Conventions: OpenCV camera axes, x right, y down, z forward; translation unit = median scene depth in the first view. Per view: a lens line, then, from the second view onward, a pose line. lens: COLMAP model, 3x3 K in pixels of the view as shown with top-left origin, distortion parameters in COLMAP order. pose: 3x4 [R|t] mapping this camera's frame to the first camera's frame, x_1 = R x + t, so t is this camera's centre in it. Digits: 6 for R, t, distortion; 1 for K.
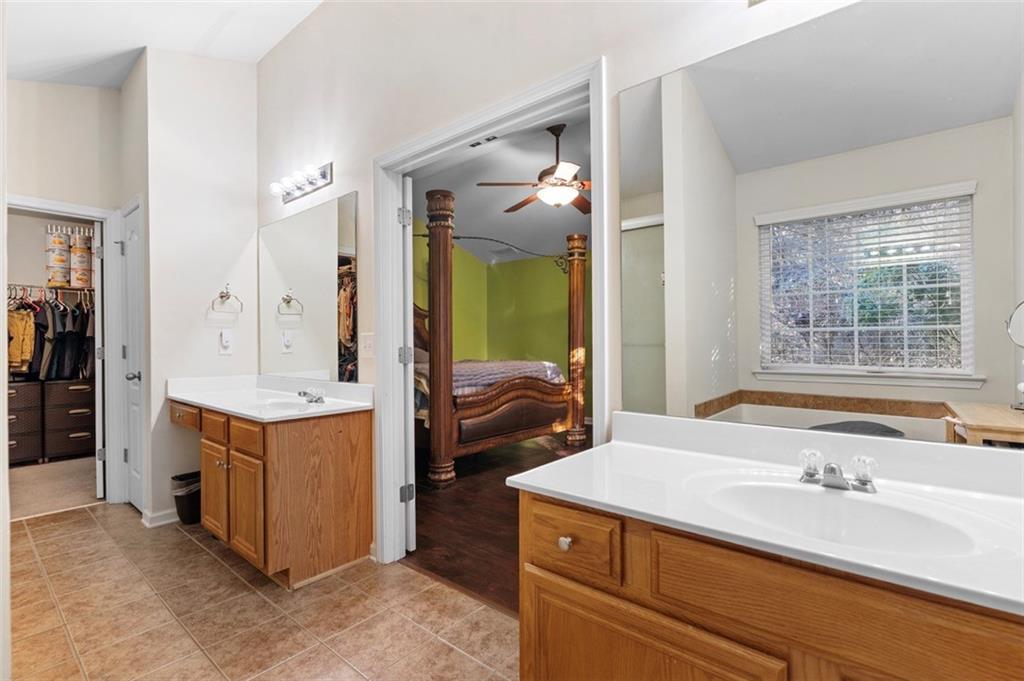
lens RADIAL K [[464.9, 0, 506.5], [0, 464.9, 347.8], [0, 0, 1]] dist [-0.012371, 0.004217]
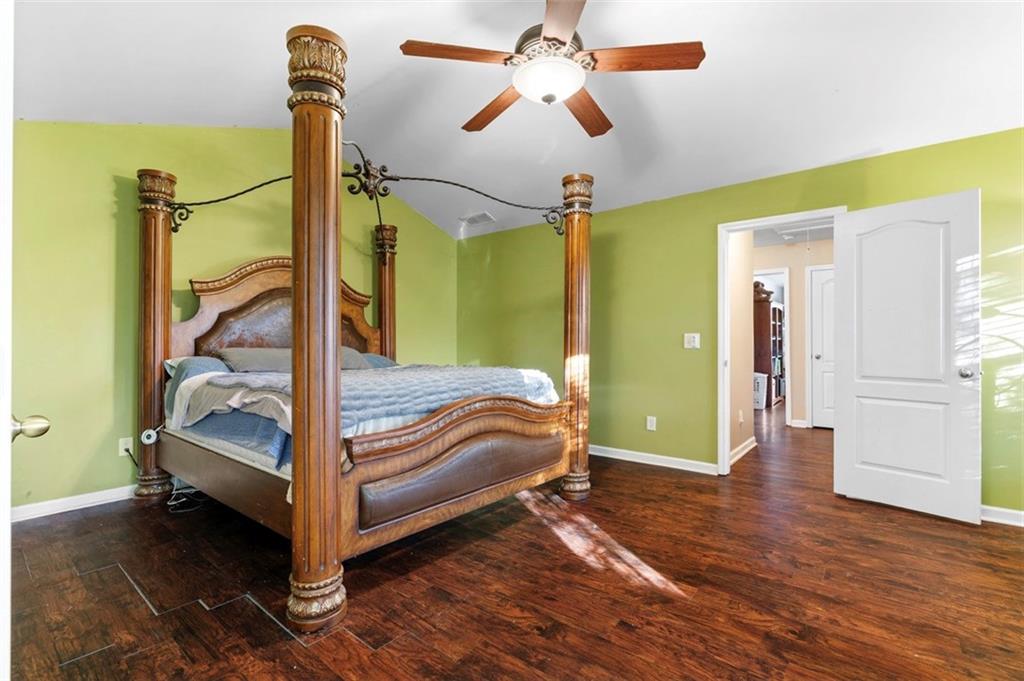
lens RADIAL K [[464.9, 0, 510.2], [0, 464.9, 338.5], [0, 0, 1]] dist [-0.012371, 0.004217]
pose [[0.999674, 0.005834, 0.024869, 0.051192], [-0.005331, 0.999781, -0.020244, 0.000272], [-0.024981, 0.020105, 0.999486, 0.440462]]
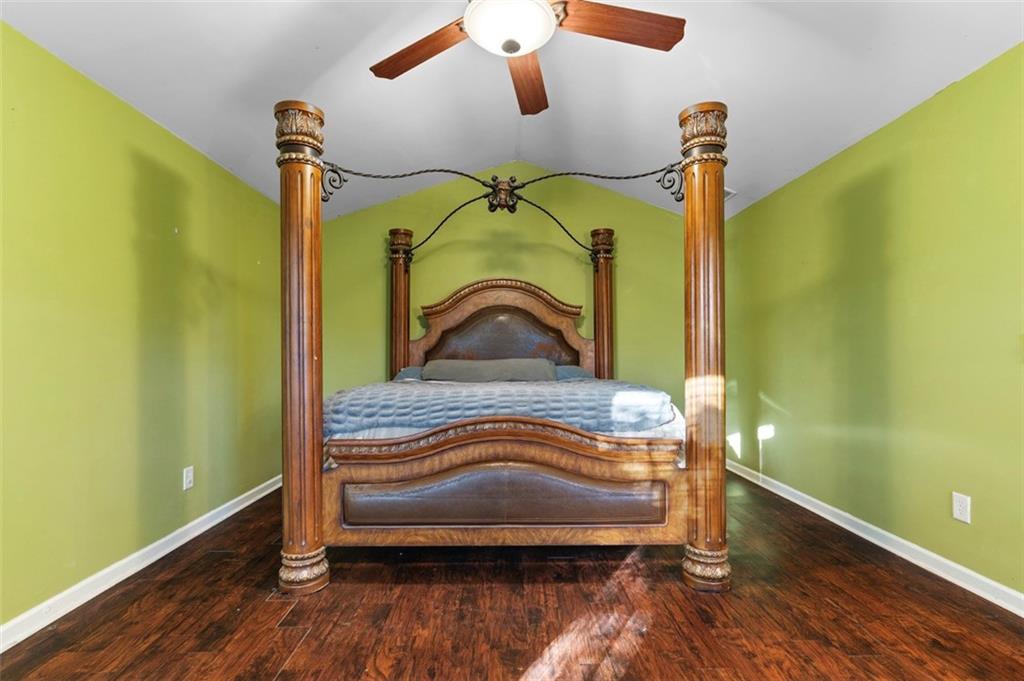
lens RADIAL K [[464.9, 0, 510.1], [0, 464.9, 345.8], [0, 0, 1]] dist [-0.012371, 0.004217]
pose [[0.666016, -0.009607, -0.745875, 0.447573], [-0.007408, 0.999783, -0.019493, -0.007369], [0.745900, 0.018508, 0.665800, 0.717938]]
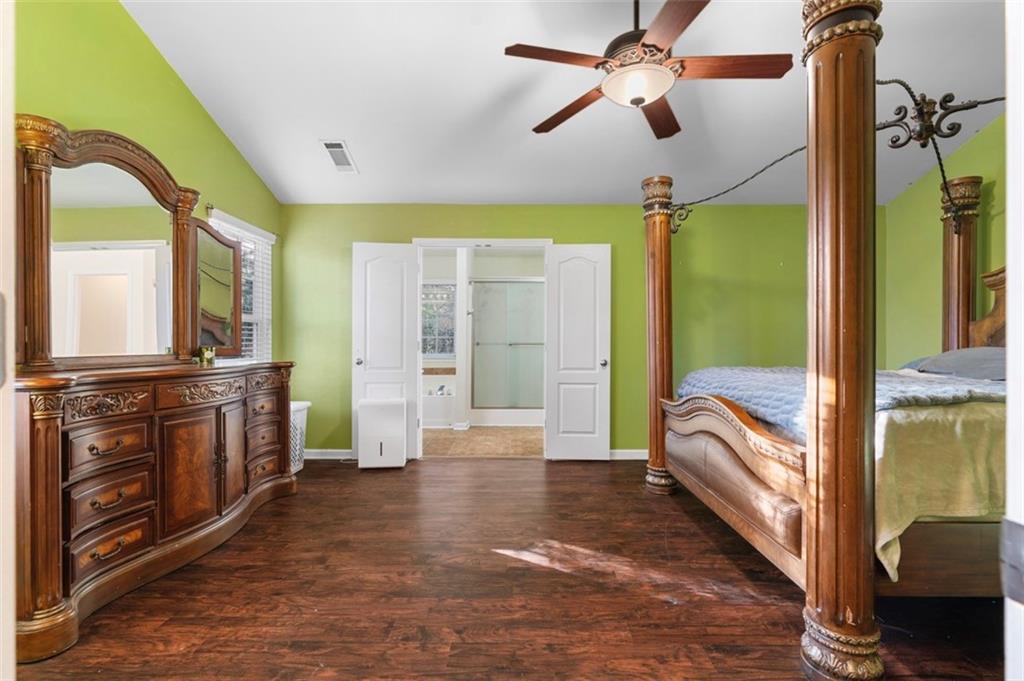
lens RADIAL K [[464.9, 0, 509.5], [0, 464.9, 346.3], [0, 0, 1]] dist [-0.012371, 0.004217]
pose [[-0.767882, 0.005629, -0.640566, 0.623639], [-0.004567, 0.999888, 0.014263, -0.005629], [0.640575, 0.013878, -0.767770, 1.373354]]
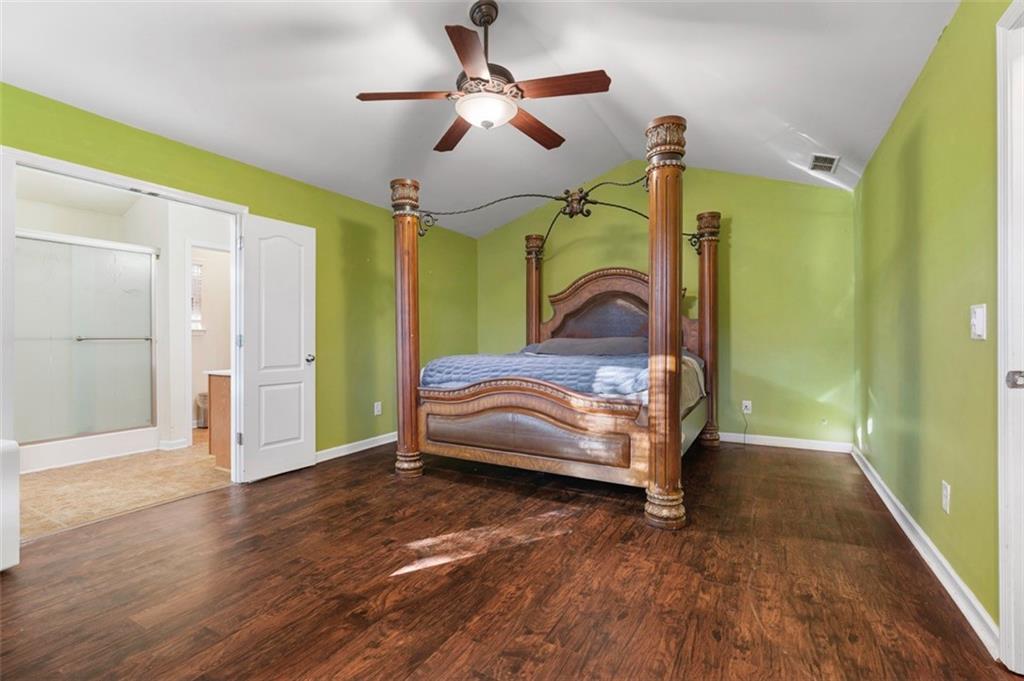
lens RADIAL K [[464.9, 0, 507.5], [0, 464.9, 334.3], [0, 0, 1]] dist [-0.012371, 0.004217]
pose [[0.185167, -0.002551, -0.982704, 0.791421], [-0.005950, 0.999975, -0.003717, -0.001433], [0.982689, 0.006536, 0.185147, 0.923536]]
